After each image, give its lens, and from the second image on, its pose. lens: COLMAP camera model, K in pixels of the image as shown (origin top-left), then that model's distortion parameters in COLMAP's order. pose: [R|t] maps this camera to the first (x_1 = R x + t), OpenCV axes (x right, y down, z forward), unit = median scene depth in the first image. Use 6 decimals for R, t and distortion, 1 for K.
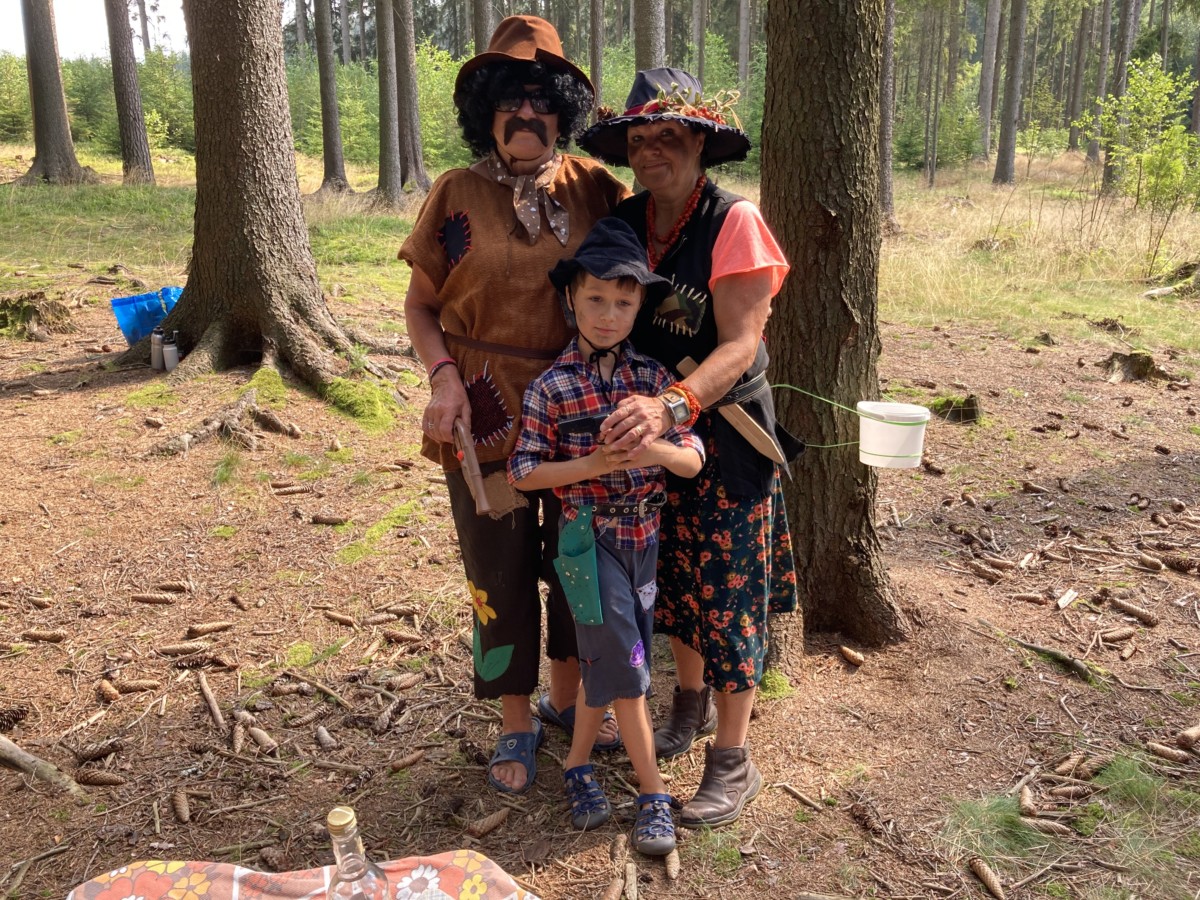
lens RADIAL K [[990.8, 0, 631.7], [0, 990.8, 447.6], [0, 0, 1]] dist [0.021296, -0.006953]
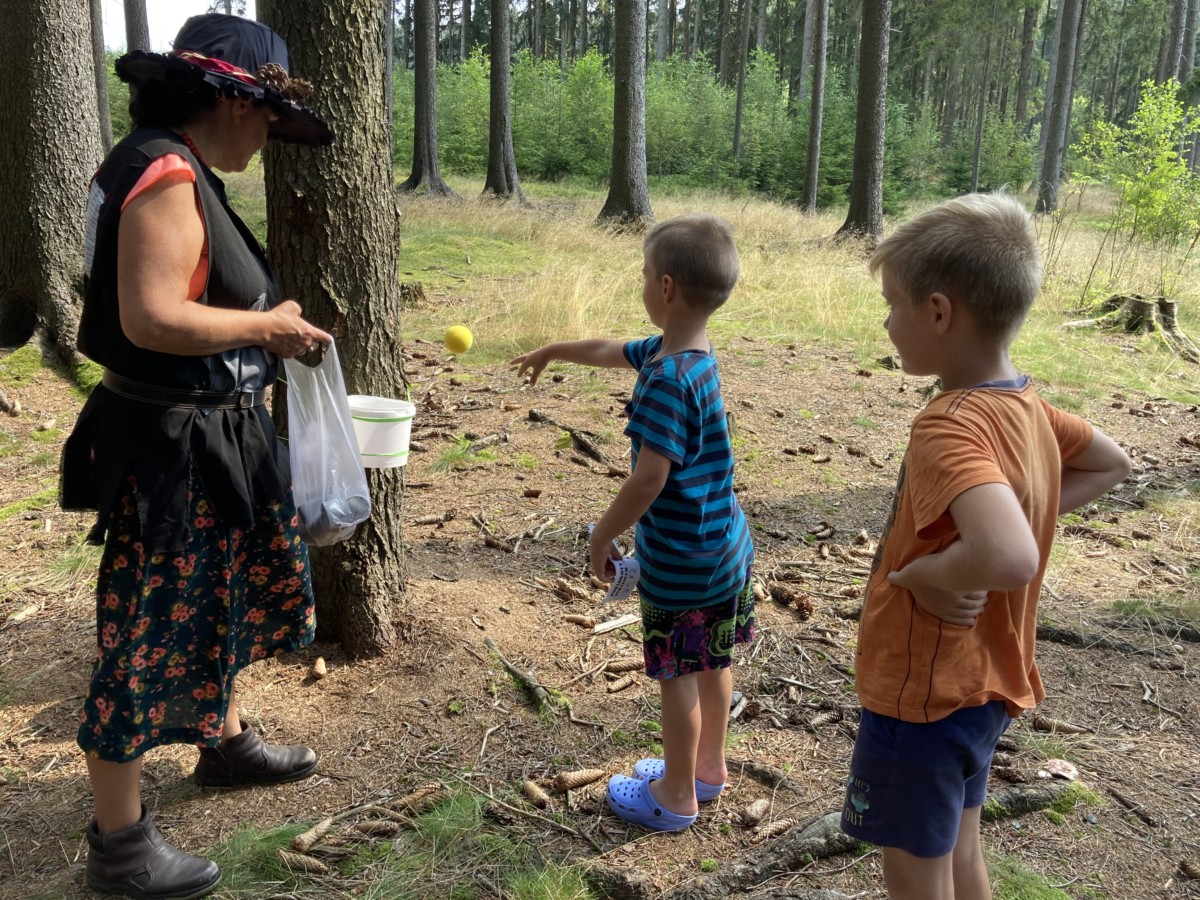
lens RADIAL K [[990.8, 0, 631.7], [0, 990.8, 447.6], [0, 0, 1]] dist [0.021296, -0.006953]
pose [[0.996471, 0.057095, -0.061521, 0.292755], [-0.057973, 0.998239, -0.012573, -0.001387], [0.060695, 0.016096, 0.998027, 0.041529]]
